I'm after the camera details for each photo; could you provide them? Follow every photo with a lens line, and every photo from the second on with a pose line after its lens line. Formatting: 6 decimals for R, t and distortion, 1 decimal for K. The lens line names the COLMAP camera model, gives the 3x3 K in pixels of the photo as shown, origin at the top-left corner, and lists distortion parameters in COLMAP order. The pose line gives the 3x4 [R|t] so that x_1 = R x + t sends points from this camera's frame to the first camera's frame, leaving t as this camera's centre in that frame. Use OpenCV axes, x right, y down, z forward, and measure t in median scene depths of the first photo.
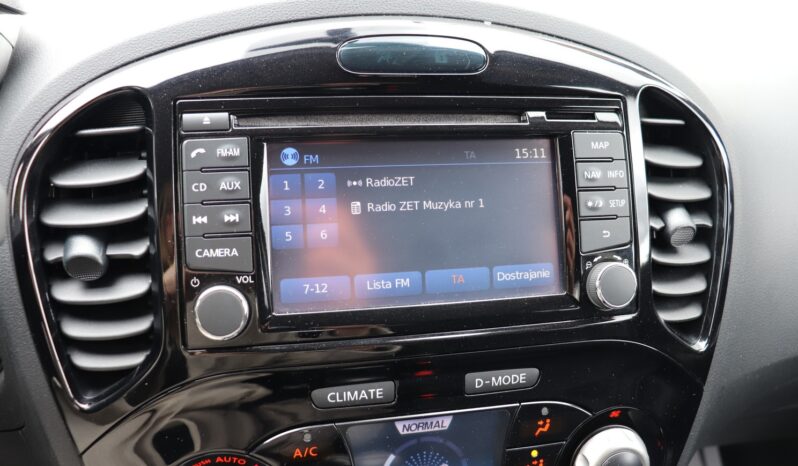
lens RADIAL K [[655.5, 0, 394.5], [0, 655.5, 233.0], [0, 0, 1]] dist [-0.184972, 0.159755]
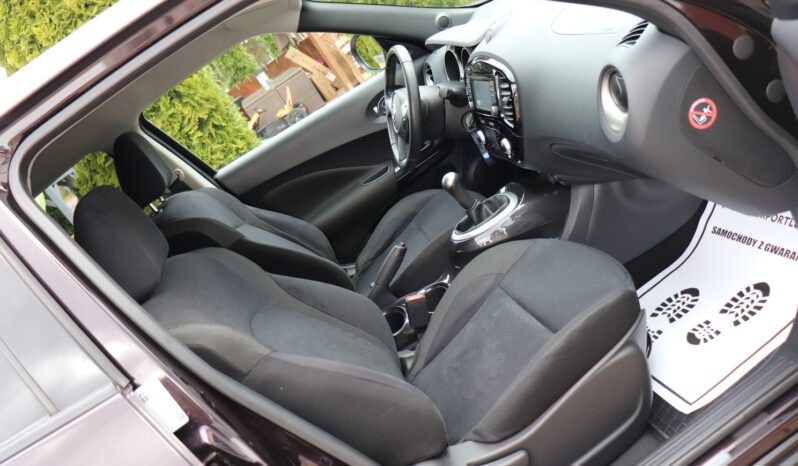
lens RADIAL K [[655.5, 0, 394.5], [0, 655.5, 233.0], [0, 0, 1]] dist [-0.184972, 0.159755]
pose [[0.037076, 0.340161, -0.939636, 5.695865], [0.204496, 0.917802, 0.340326, -0.985041], [0.978165, -0.204769, -0.035533, 0.189621]]
